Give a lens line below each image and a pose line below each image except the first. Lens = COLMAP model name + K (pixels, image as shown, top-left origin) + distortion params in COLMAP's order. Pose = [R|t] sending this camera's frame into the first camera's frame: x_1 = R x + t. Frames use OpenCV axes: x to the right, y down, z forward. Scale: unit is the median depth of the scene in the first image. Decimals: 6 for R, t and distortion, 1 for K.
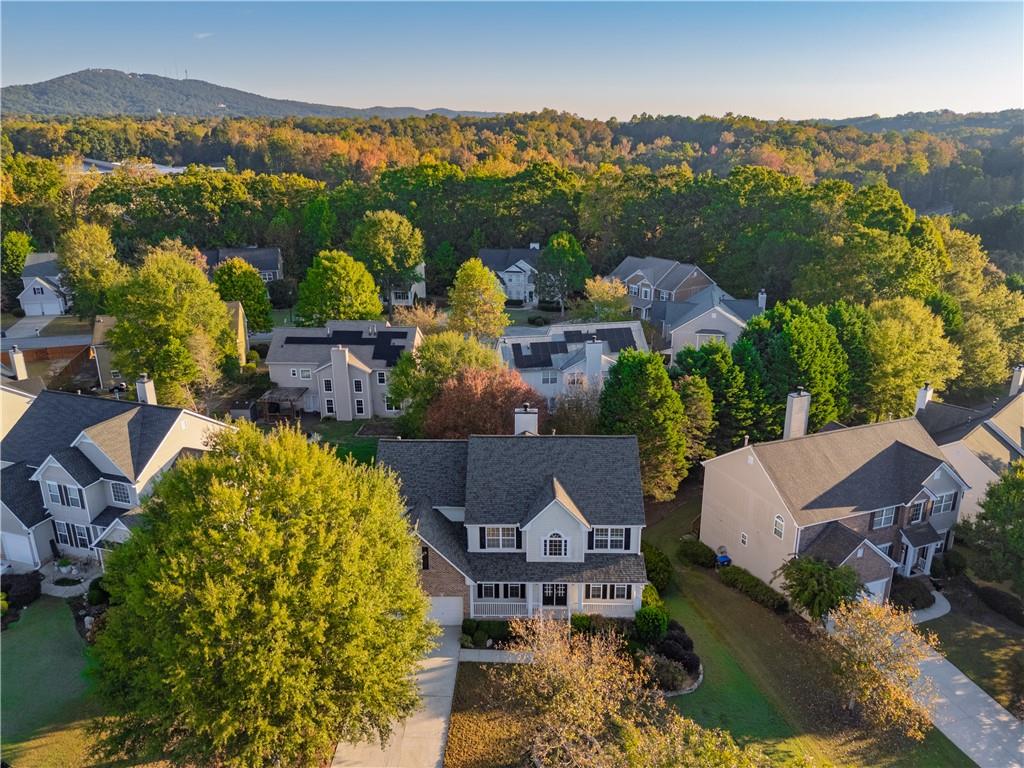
lens RADIAL K [[752.5, 0, 513.8], [0, 752.5, 380.6], [0, 0, 1]] dist [0.082450, -0.076999]
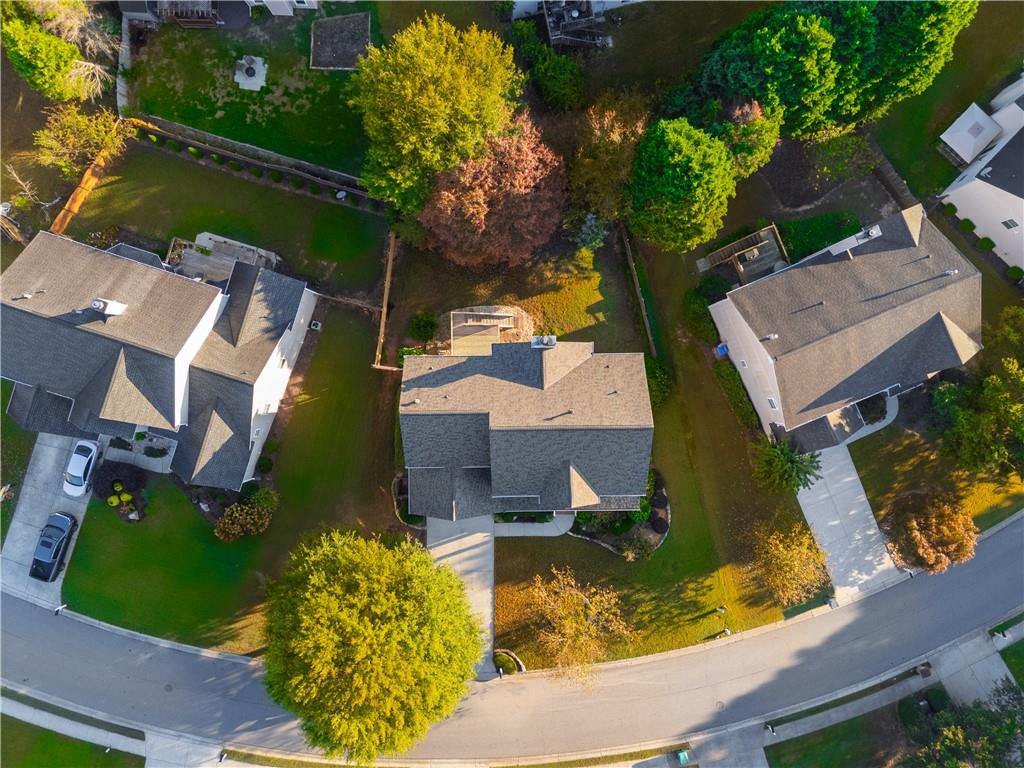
lens RADIAL K [[752.5, 0, 513.8], [0, 752.5, 380.6], [0, 0, 1]] dist [0.082450, -0.076999]
pose [[0.999473, -0.031494, -0.007890, -0.016617], [0.017435, 0.315612, 0.948728, -0.965039], [-0.027389, -0.948366, 0.315994, 0.783434]]
